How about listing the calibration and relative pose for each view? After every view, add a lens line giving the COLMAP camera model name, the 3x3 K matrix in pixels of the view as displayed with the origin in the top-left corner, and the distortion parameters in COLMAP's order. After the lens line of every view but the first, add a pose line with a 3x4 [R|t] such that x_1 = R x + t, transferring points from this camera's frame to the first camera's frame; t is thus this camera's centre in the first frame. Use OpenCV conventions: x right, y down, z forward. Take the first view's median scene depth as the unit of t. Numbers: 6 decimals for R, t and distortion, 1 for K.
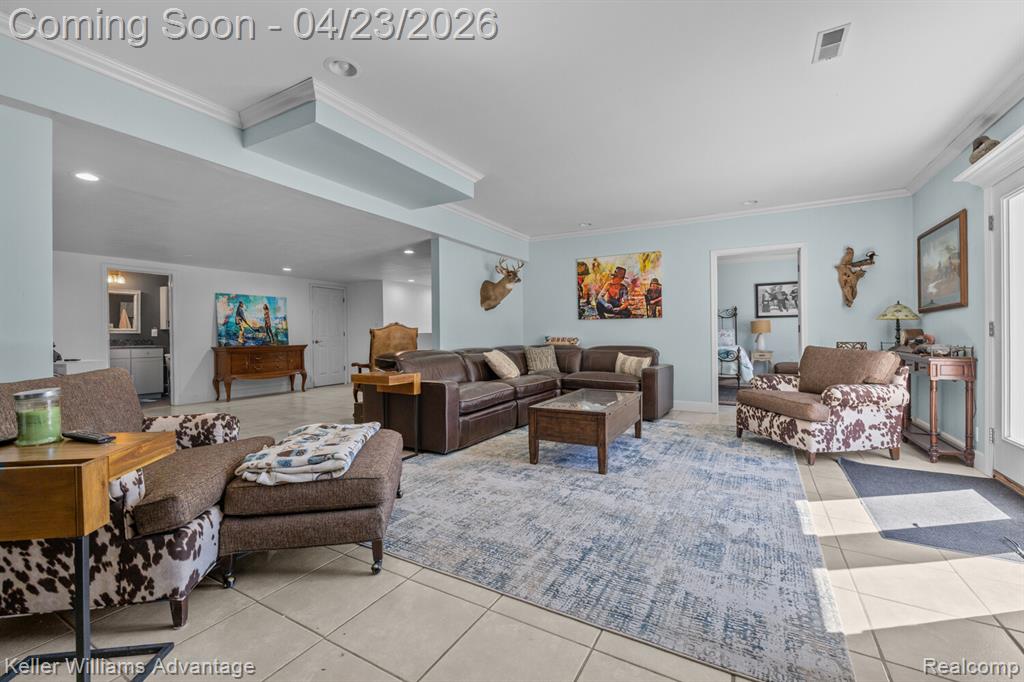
lens RADIAL K [[427.7, 0, 512.3], [0, 427.7, 336.7], [0, 0, 1]] dist [-0.001364, -0.000020]
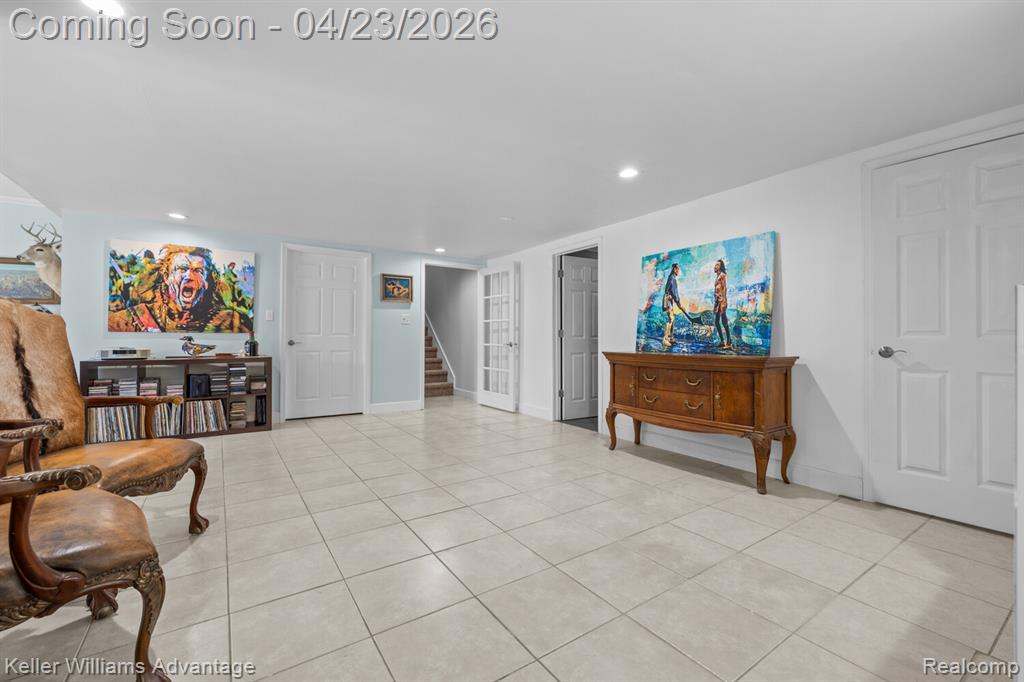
lens RADIAL K [[427.7, 0, 509.9], [0, 427.7, 336.1], [0, 0, 1]] dist [-0.001364, -0.000020]
pose [[-0.438327, 0.002389, -0.898813, -0.095545], [-0.009492, 0.999928, 0.007287, 0.000802], [0.898766, 0.011726, -0.438273, 1.034597]]
